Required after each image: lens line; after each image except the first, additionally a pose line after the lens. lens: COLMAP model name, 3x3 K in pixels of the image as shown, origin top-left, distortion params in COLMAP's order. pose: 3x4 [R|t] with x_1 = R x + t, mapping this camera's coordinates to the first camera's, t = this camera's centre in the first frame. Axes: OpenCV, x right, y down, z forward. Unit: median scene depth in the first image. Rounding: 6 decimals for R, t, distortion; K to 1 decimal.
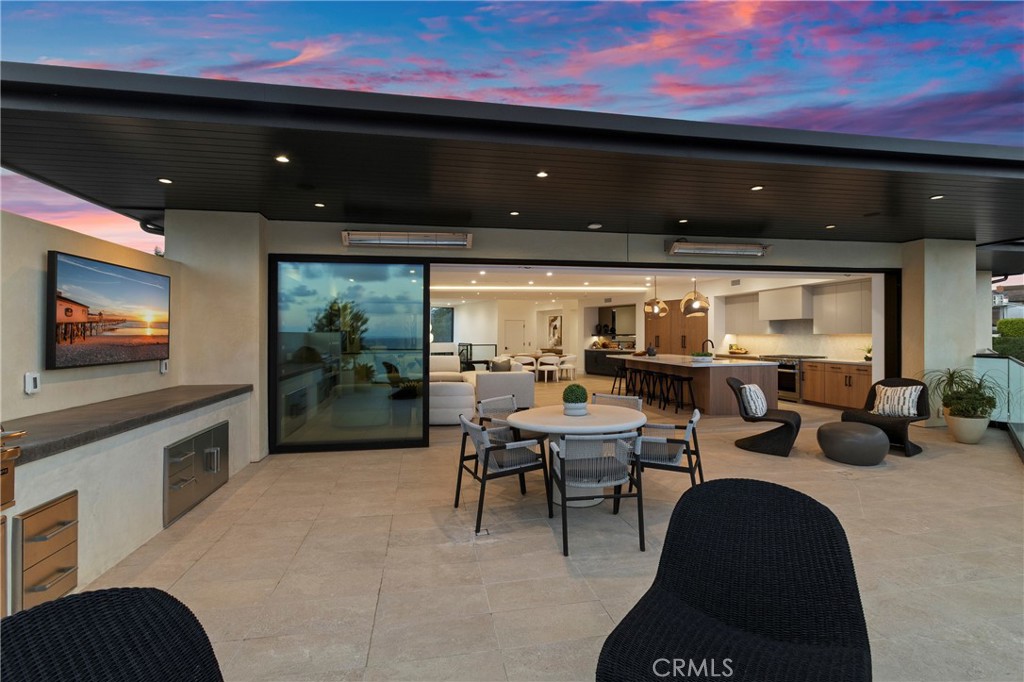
lens RADIAL K [[456.8, 0, 512.0], [0, 456.8, 341.0], [0, 0, 1]] dist [-0.000634, -0.000126]
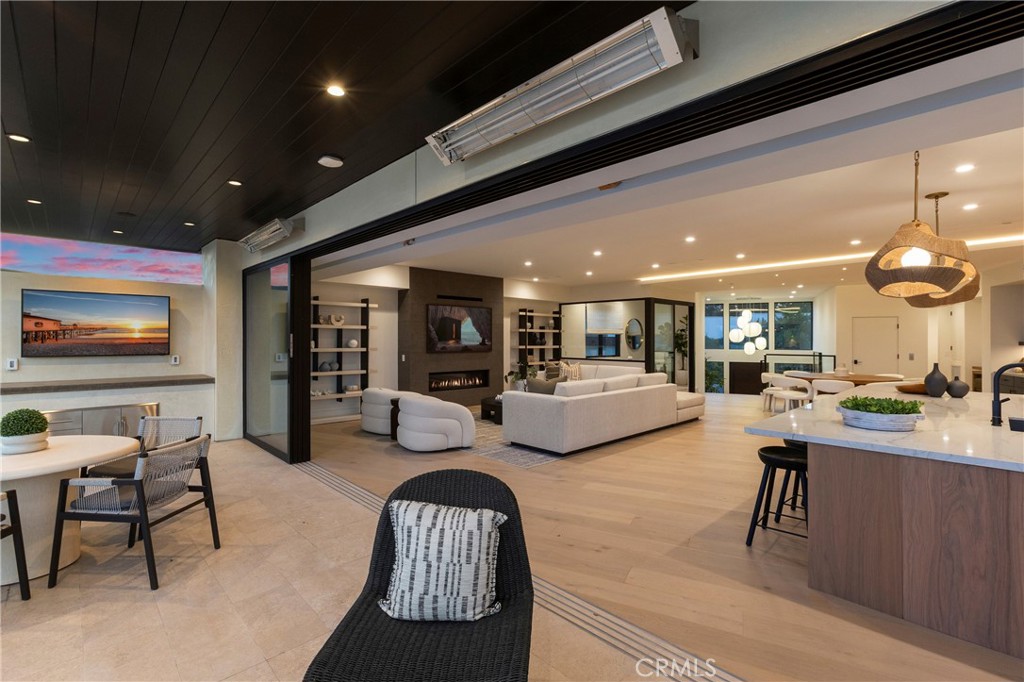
lens RADIAL K [[456.8, 0, 512.0], [0, 456.8, 341.0], [0, 0, 1]] dist [-0.000634, -0.000126]
pose [[0.543169, 0.009538, -0.839569, 1.143379], [-0.016543, 0.999863, 0.000656, -0.024189], [0.839461, 0.013532, 0.543252, 1.235354]]
